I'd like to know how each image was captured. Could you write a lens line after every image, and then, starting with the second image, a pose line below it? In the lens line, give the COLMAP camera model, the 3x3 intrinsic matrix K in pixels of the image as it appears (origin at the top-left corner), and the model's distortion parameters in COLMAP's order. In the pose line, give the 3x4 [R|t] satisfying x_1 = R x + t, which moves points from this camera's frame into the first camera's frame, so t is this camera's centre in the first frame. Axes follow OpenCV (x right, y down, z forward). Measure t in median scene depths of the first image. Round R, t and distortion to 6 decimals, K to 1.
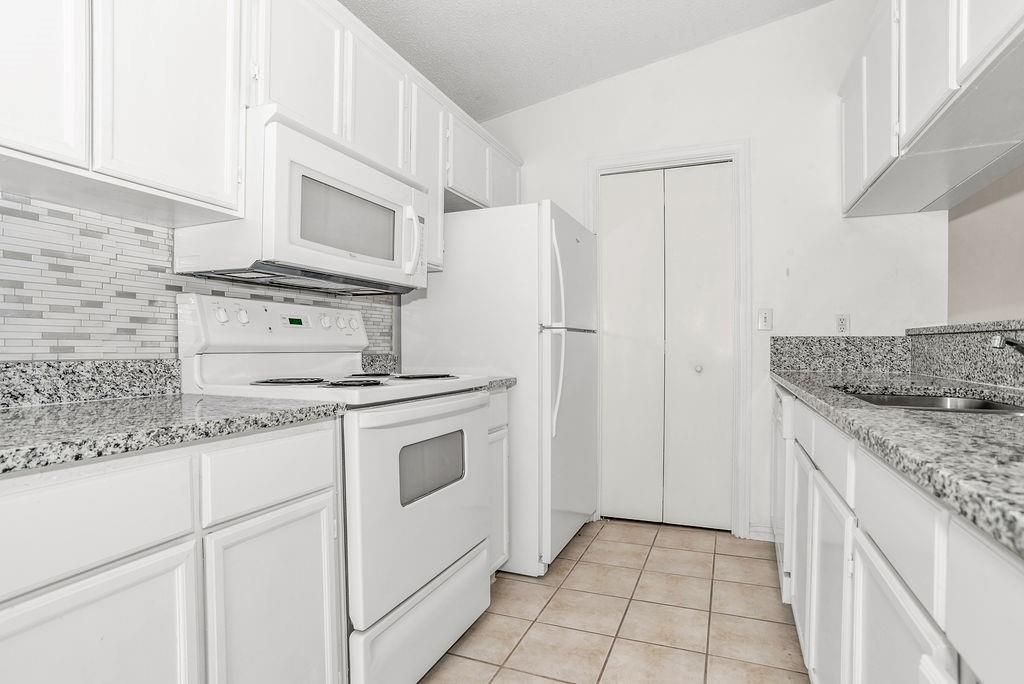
lens RADIAL K [[528.4, 0, 512.0], [0, 528.4, 342.0], [0, 0, 1]] dist [-0.077569, 0.035877]
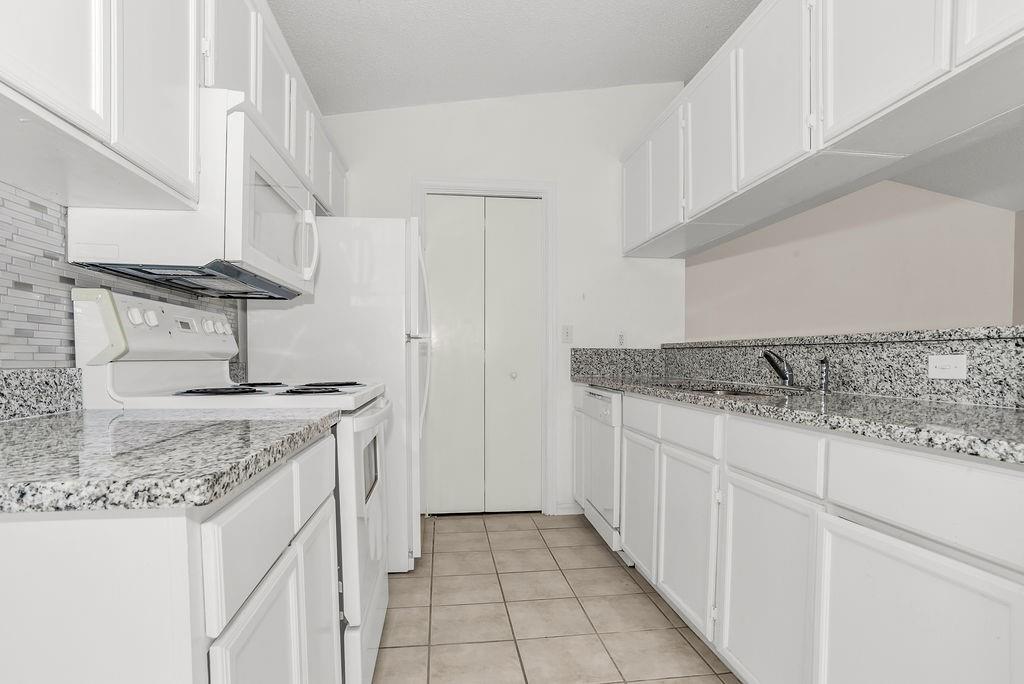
lens RADIAL K [[541.6, 0, 513.8], [0, 541.6, 359.9], [0, 0, 1]] dist [-0.081201, 0.040494]
pose [[0.864883, 0.001136, 0.501971, -0.433199], [-0.008886, 0.999875, 0.013046, 0.003205], [-0.501894, -0.015744, 0.864786, -0.061277]]
